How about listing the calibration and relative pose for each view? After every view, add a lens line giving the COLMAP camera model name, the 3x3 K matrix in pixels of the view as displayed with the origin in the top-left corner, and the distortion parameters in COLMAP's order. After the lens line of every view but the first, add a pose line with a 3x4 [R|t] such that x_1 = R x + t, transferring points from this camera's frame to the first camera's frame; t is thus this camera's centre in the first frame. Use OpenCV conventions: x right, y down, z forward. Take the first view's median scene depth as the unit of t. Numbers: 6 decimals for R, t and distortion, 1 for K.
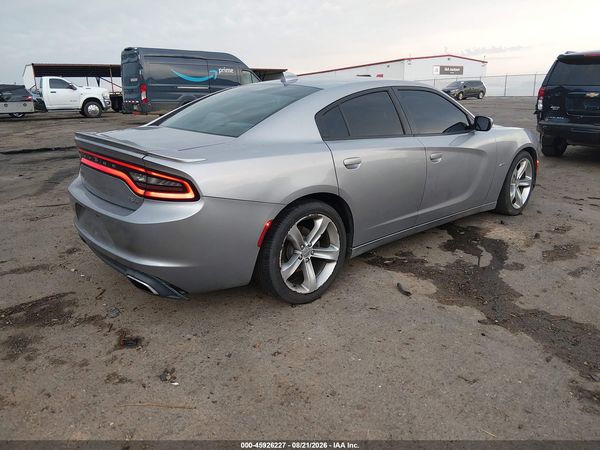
lens RADIAL K [[451.7, 0, 299.3], [0, 451.7, 230.6], [0, 0, 1]] dist [0.098846, -0.164132]
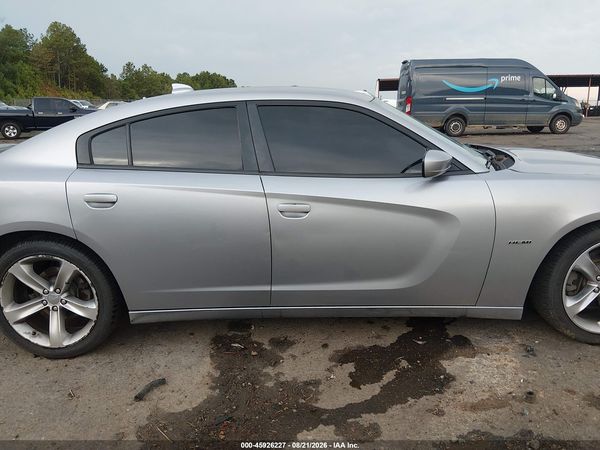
lens RADIAL K [[451.7, 0, 299.3], [0, 451.7, 230.6], [0, 0, 1]] dist [0.098846, -0.164132]
pose [[0.746627, 0.170816, -0.642938, 0.662468], [-0.185267, 0.981627, 0.045654, -0.150262], [0.638924, 0.085028, 0.764556, 0.482165]]
